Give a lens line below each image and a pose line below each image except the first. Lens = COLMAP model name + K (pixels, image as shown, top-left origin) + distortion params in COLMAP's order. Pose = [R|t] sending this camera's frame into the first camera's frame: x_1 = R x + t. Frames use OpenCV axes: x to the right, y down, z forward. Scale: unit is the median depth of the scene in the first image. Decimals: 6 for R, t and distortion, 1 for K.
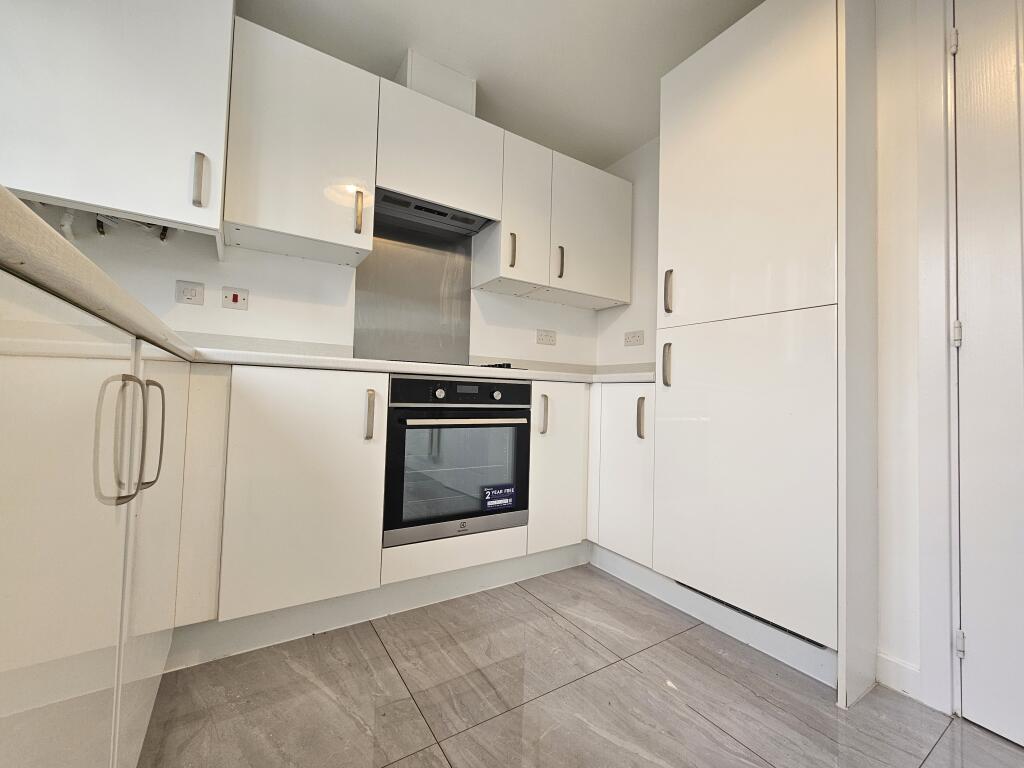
lens RADIAL K [[420.6, 0, 512.1], [0, 420.6, 381.7], [0, 0, 1]] dist [-0.000463, 0.000824]
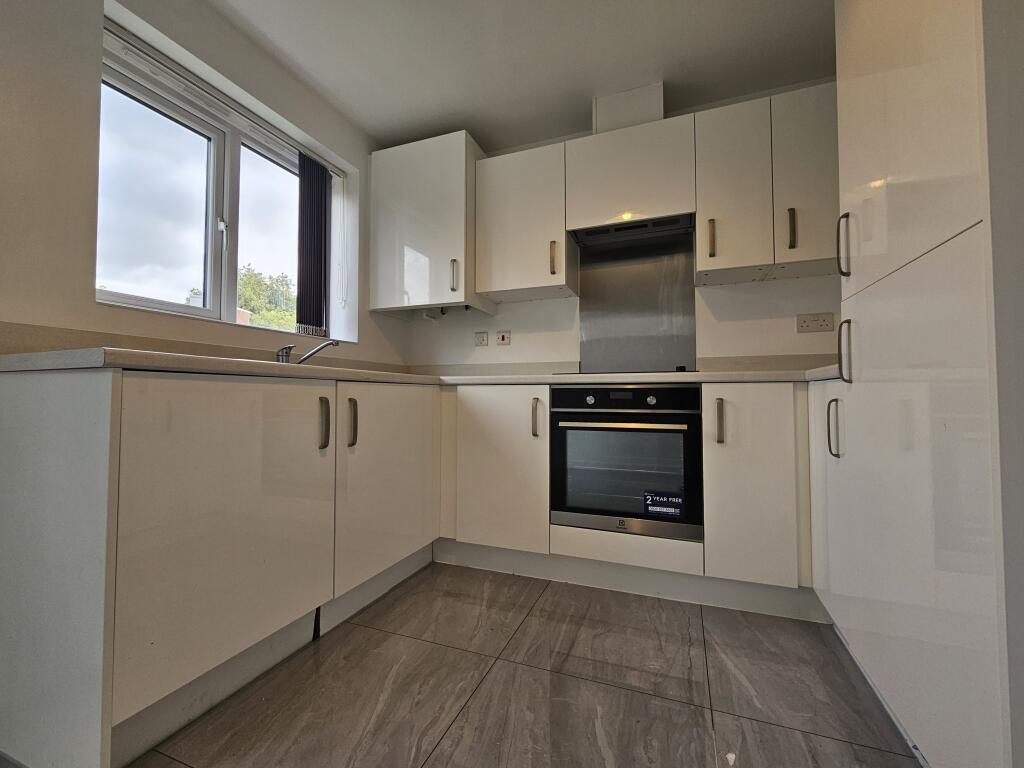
lens RADIAL K [[431.4, 0, 513.3], [0, 431.4, 382.0], [0, 0, 1]] dist [0.001647, 0.000111]
pose [[0.590517, -0.053201, -0.805270, 0.584118], [0.042897, 0.998483, -0.034508, 0.009967], [0.805885, -0.014166, 0.591903, 0.130654]]
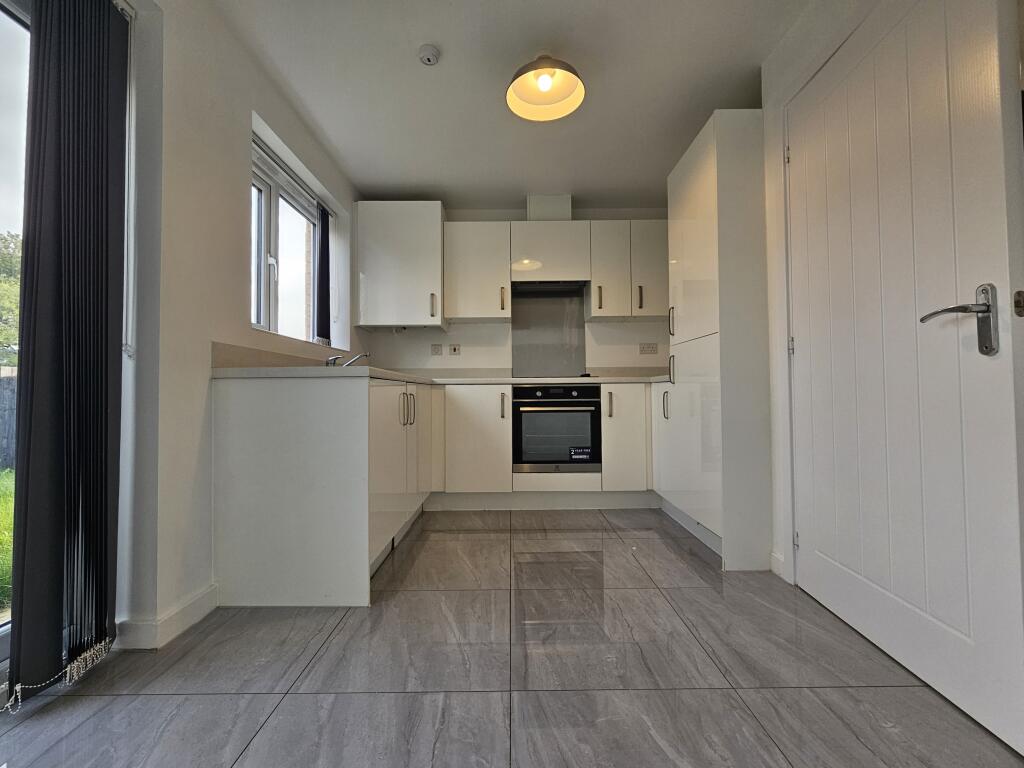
lens RADIAL K [[431.4, 0, 513.3], [0, 431.4, 382.0], [0, 0, 1]] dist [0.001647, 0.000111]
pose [[0.843835, -0.048792, -0.534380, 0.679981], [0.049713, 0.998683, -0.012684, -0.004569], [0.534295, -0.015862, 0.845149, -0.600693]]
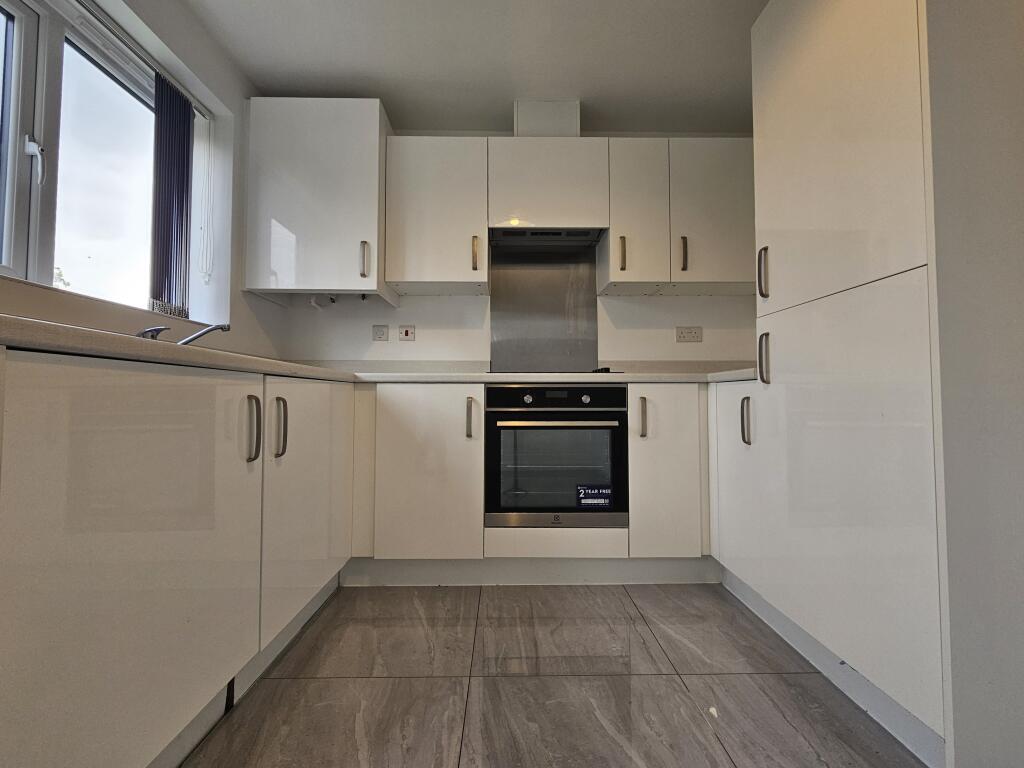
lens RADIAL K [[433.4, 0, 512.1], [0, 433.4, 381.3], [0, 0, 1]] dist [0.001321, -0.000083]
pose [[0.849197, -0.047050, -0.525977, 0.374113], [0.041443, 0.998889, -0.022443, 0.004628], [0.526448, -0.002740, 0.850203, -0.020757]]
